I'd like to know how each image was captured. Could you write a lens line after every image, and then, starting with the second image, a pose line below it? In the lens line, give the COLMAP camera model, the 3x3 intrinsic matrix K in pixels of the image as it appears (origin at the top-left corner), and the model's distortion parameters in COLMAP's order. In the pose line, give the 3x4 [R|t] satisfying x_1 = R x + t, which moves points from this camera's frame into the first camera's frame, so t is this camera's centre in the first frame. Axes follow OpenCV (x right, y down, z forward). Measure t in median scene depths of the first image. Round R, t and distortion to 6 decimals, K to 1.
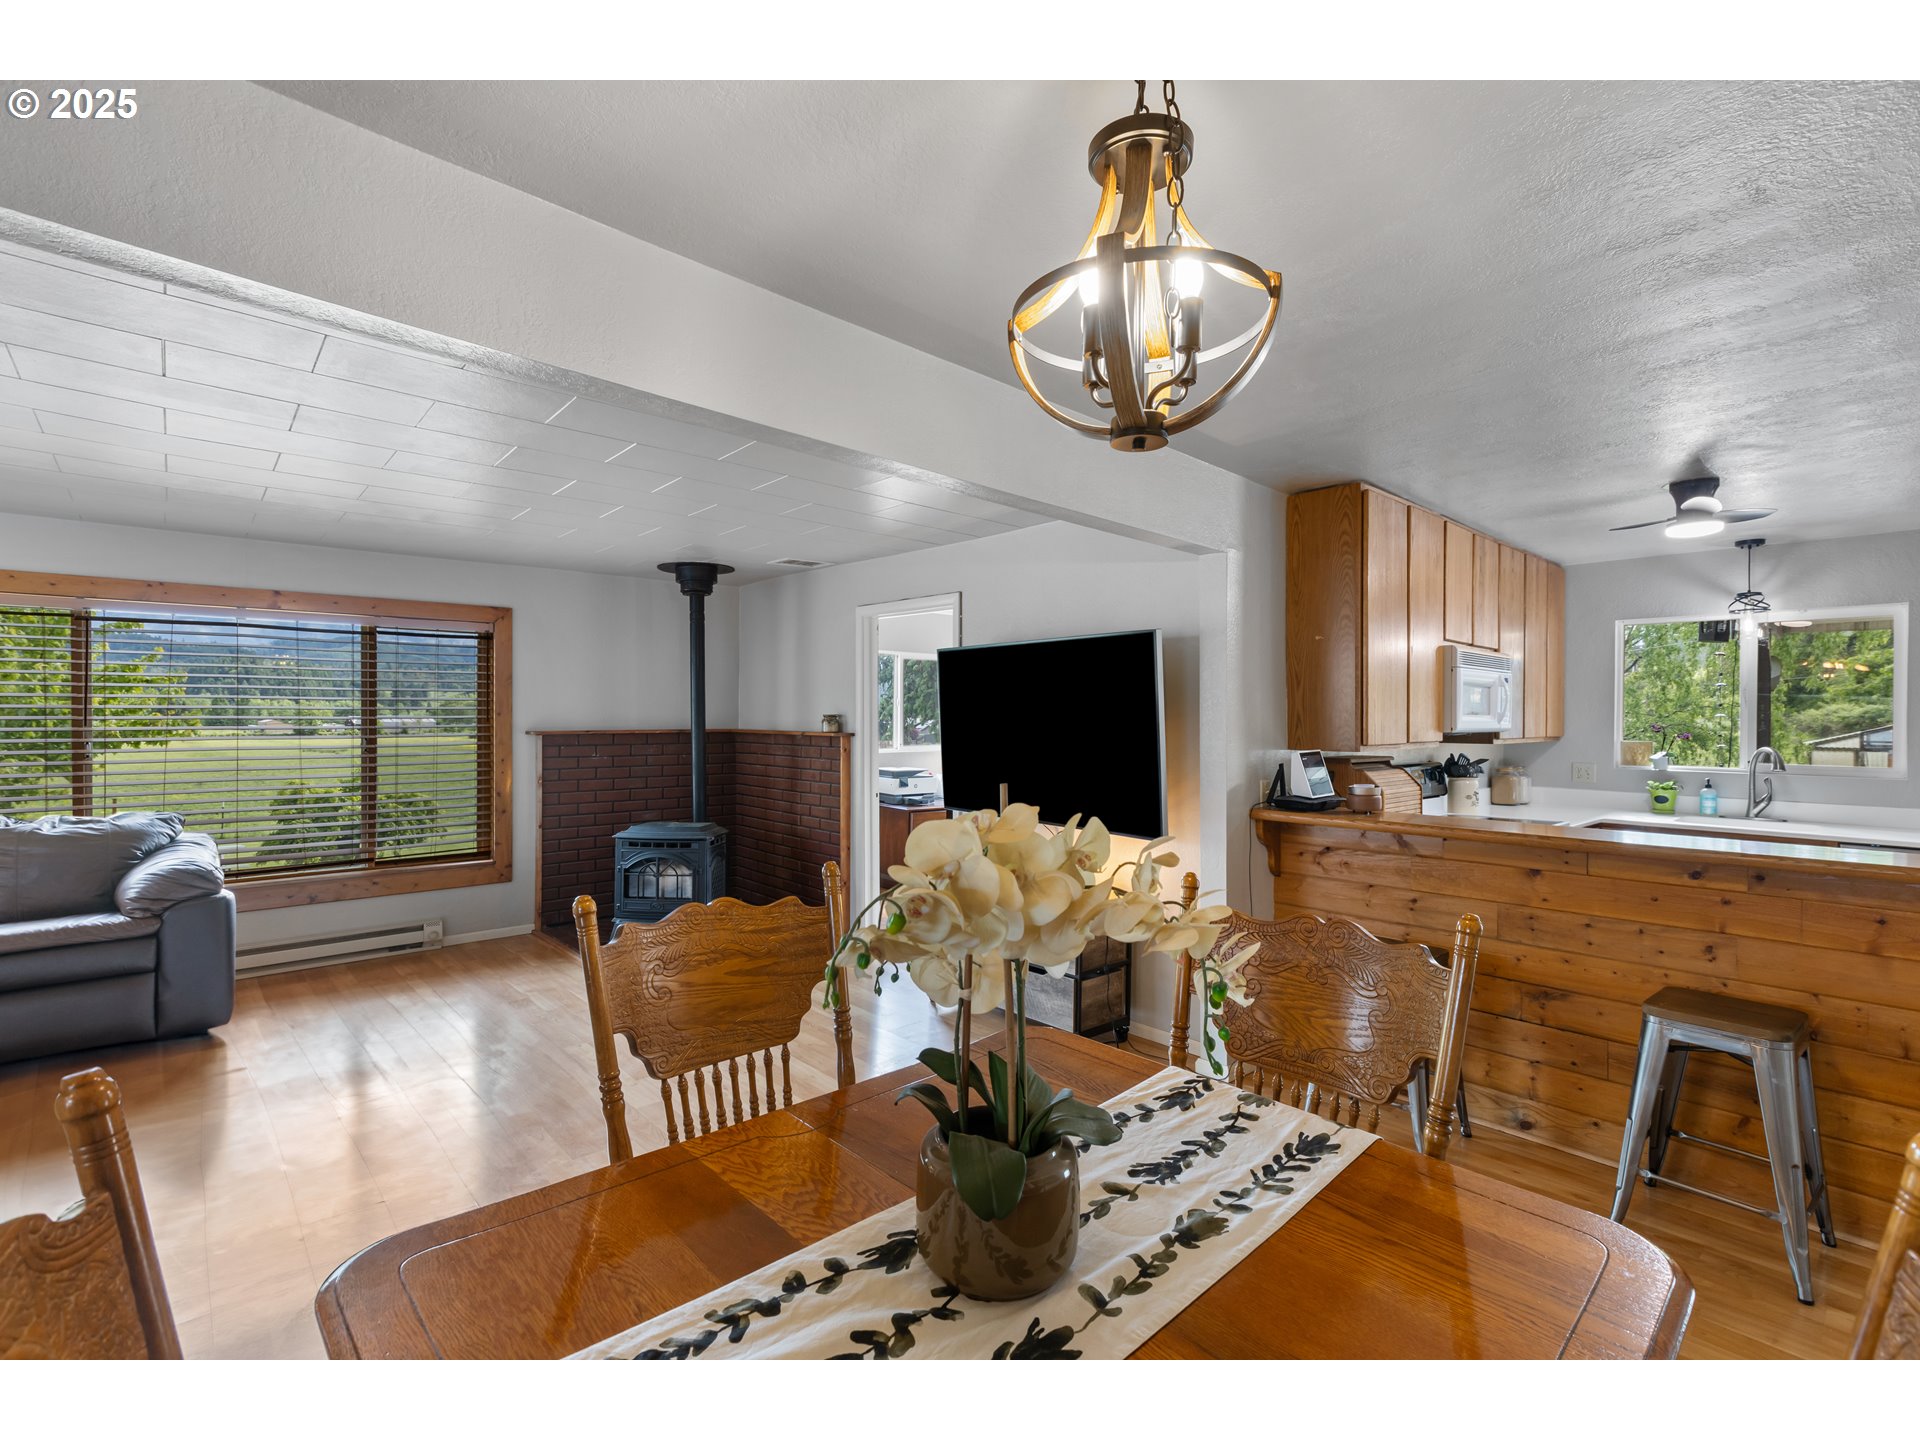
lens RADIAL K [[878.4, 0, 966.4], [0, 878.4, 716.8], [0, 0, 1]] dist [0.001692, -0.000225]
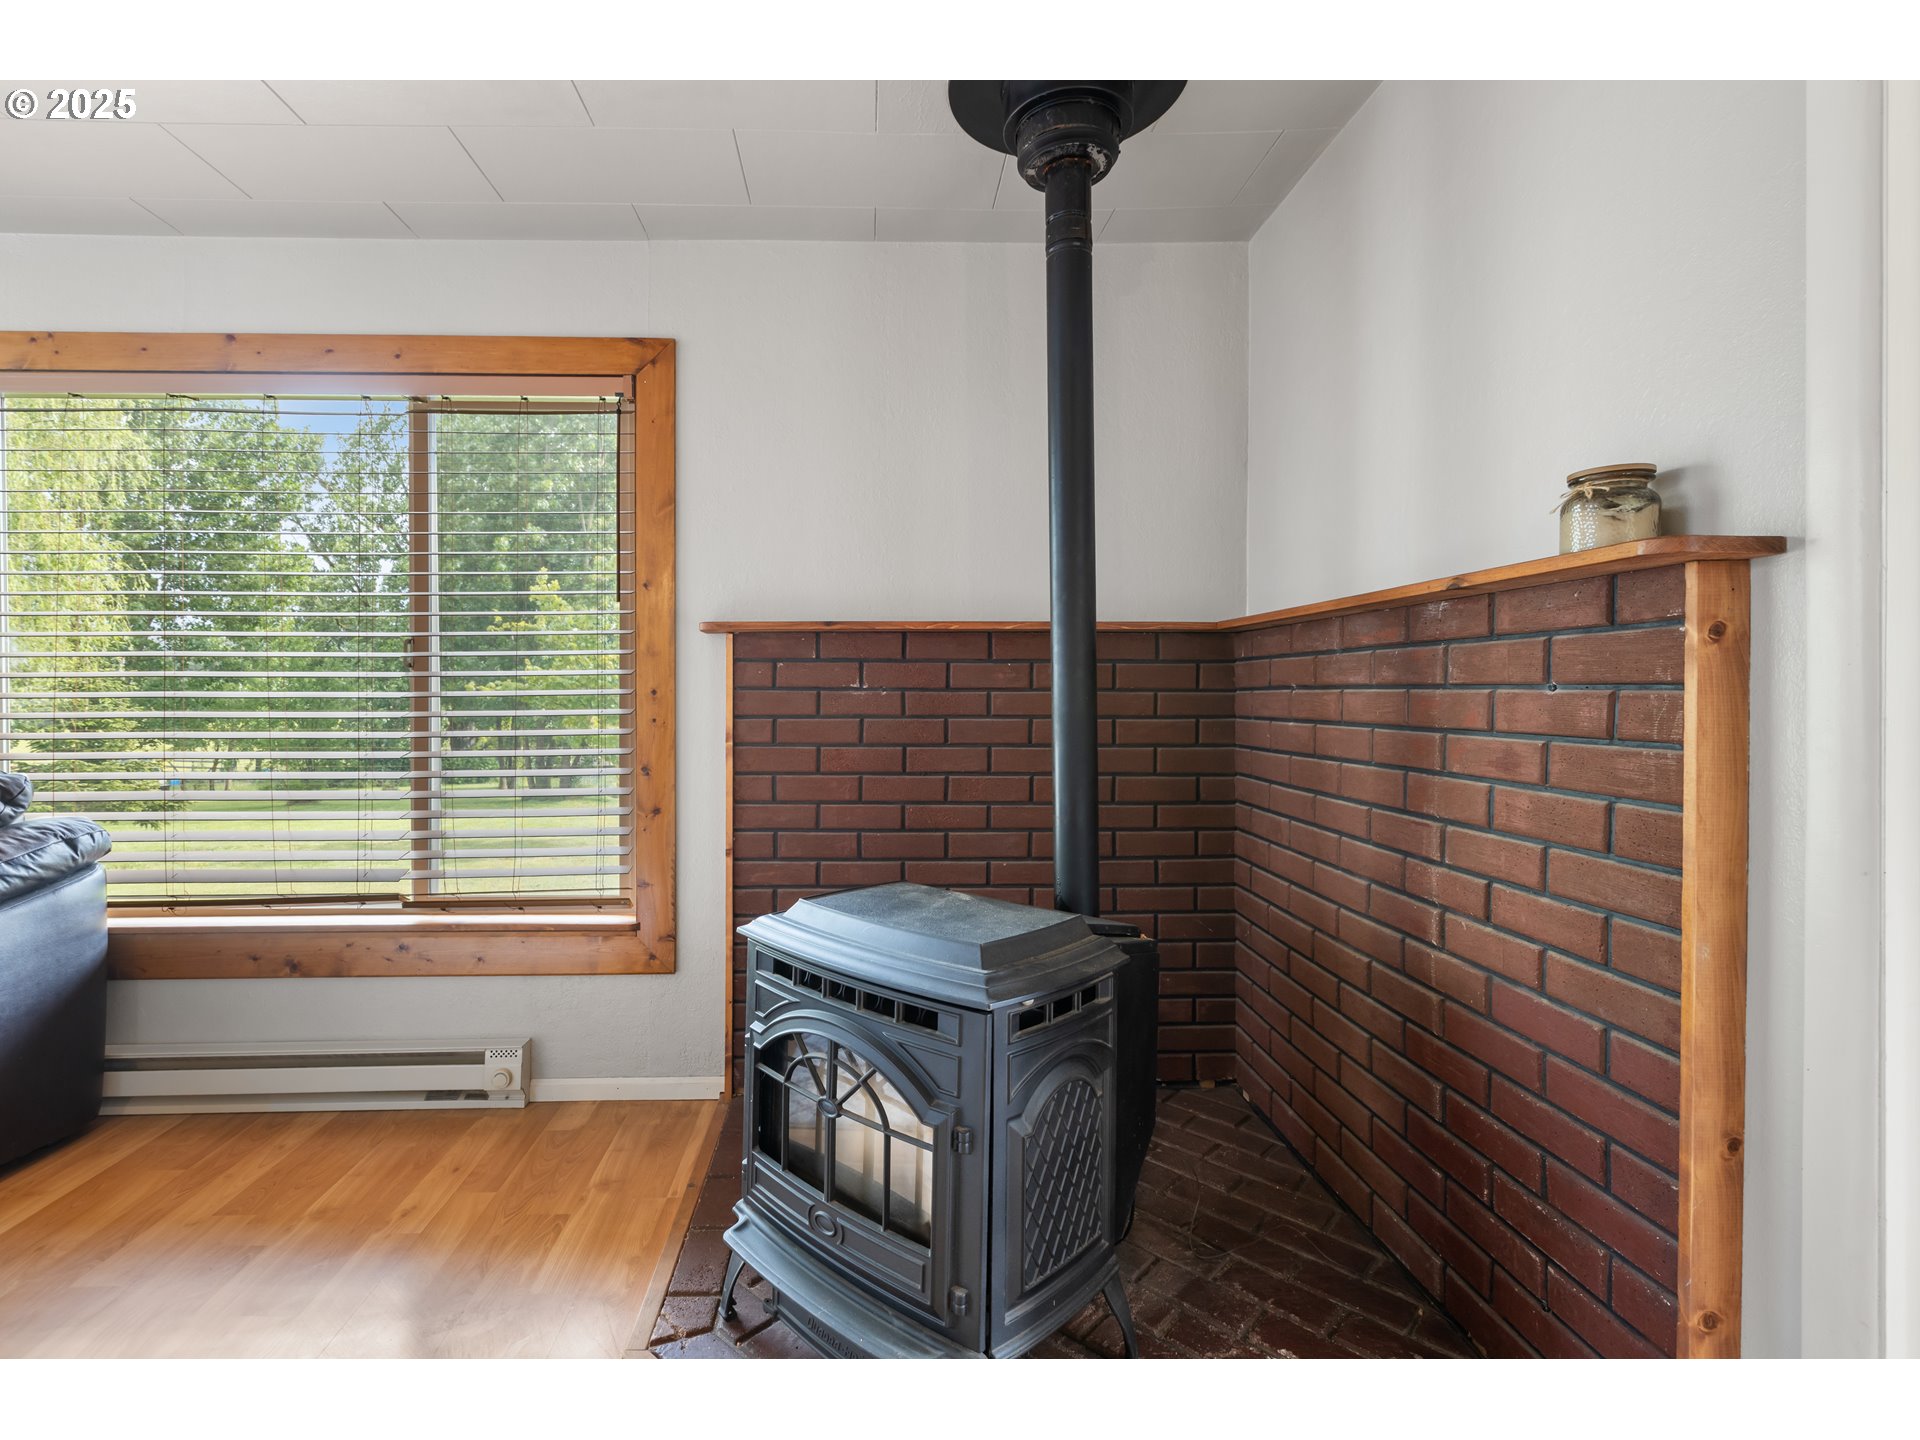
lens RADIAL K [[882.8, 0, 909.9], [0, 882.8, 709.3], [0, 0, 1]] dist [-0.007750, -0.000226]
pose [[0.760836, 0.005888, -0.648918, -0.149955], [0.002156, 0.999930, 0.011601, 0.053065], [0.648941, -0.010225, 0.760770, 0.750410]]
